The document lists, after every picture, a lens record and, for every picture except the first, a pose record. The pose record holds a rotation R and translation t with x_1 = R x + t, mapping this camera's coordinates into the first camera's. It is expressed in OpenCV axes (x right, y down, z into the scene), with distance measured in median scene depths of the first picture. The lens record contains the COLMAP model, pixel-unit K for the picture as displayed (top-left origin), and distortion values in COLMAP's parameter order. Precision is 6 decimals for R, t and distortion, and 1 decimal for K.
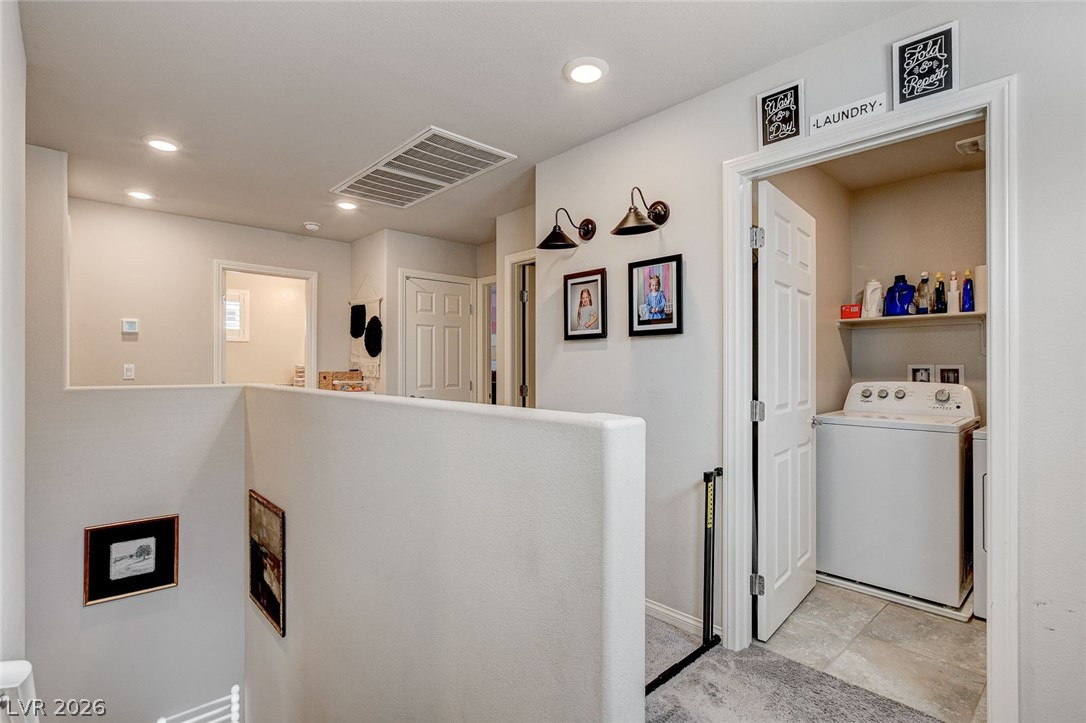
lens RADIAL K [[518.1, 0, 542.7], [0, 518.1, 363.9], [0, 0, 1]] dist [-0.001603, -0.000146]
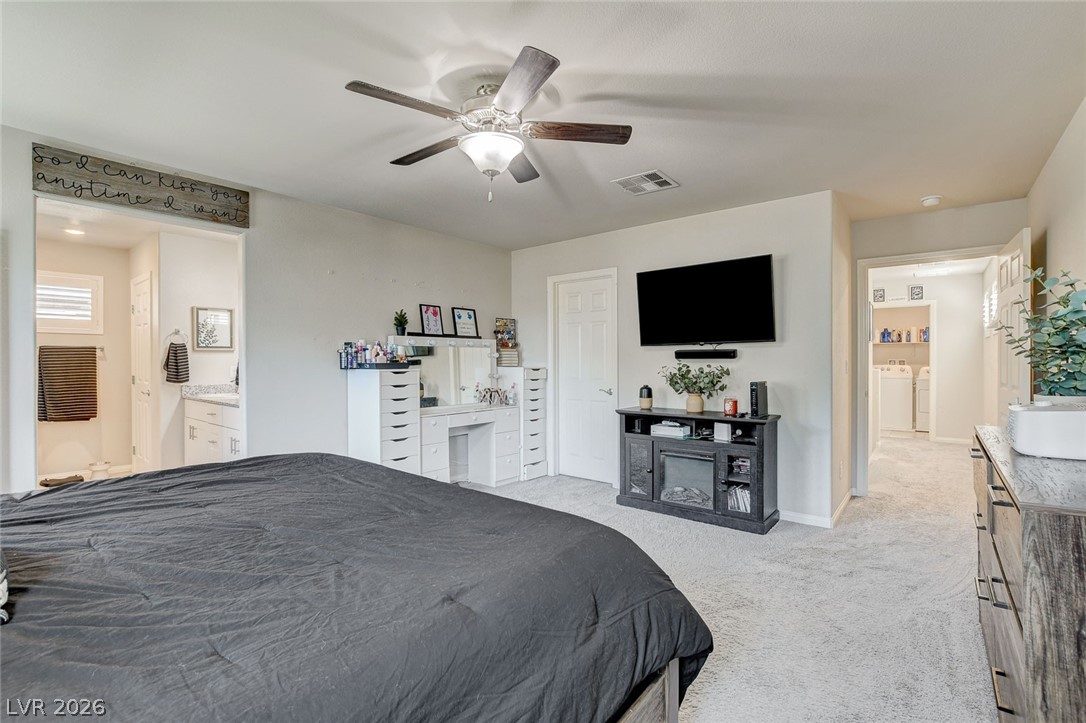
lens RADIAL K [[483.9, 0, 545.0], [0, 483.9, 364.6], [0, 0, 1]] dist [-0.022601, 0.002920]
pose [[0.988199, -0.004599, 0.153110, -1.663713], [0.002693, 0.999916, 0.012657, -0.007207], [-0.153155, -0.012095, 0.988128, -1.406327]]
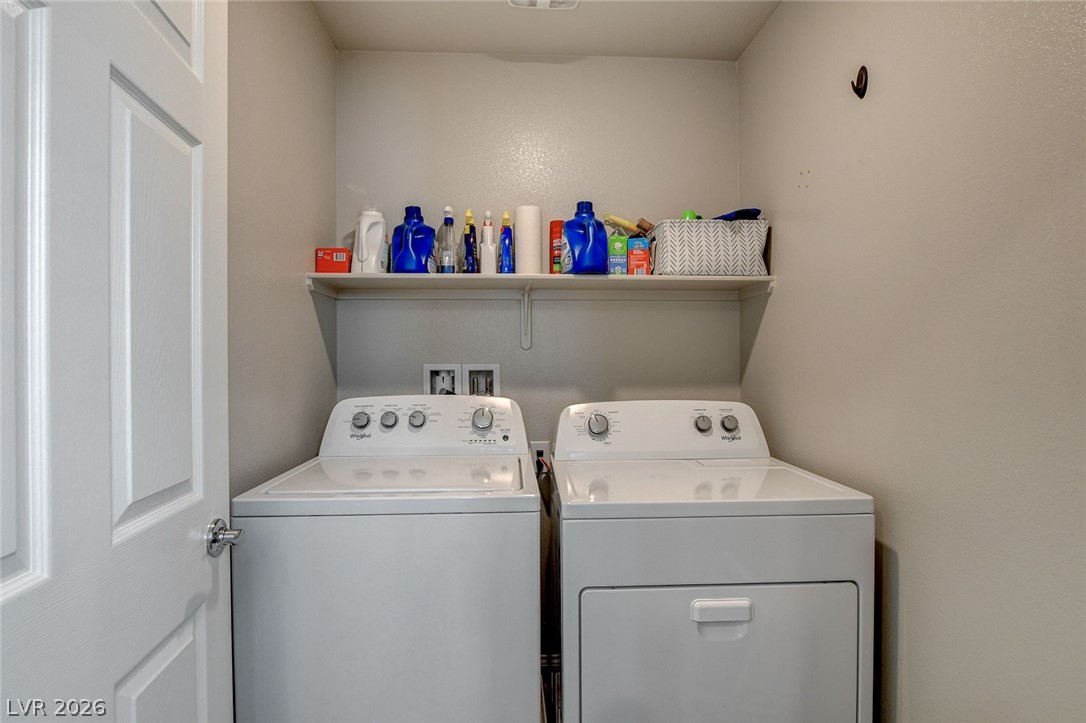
lens RADIAL K [[516.6, 0, 534.9], [0, 516.6, 367.0], [0, 0, 1]] dist [-0.004063, 0.000007]
pose [[0.628492, -0.001355, 0.777815, 0.344505], [-0.001523, 0.999994, 0.002973, 0.003541], [-0.777815, -0.003054, 0.628486, 0.557794]]
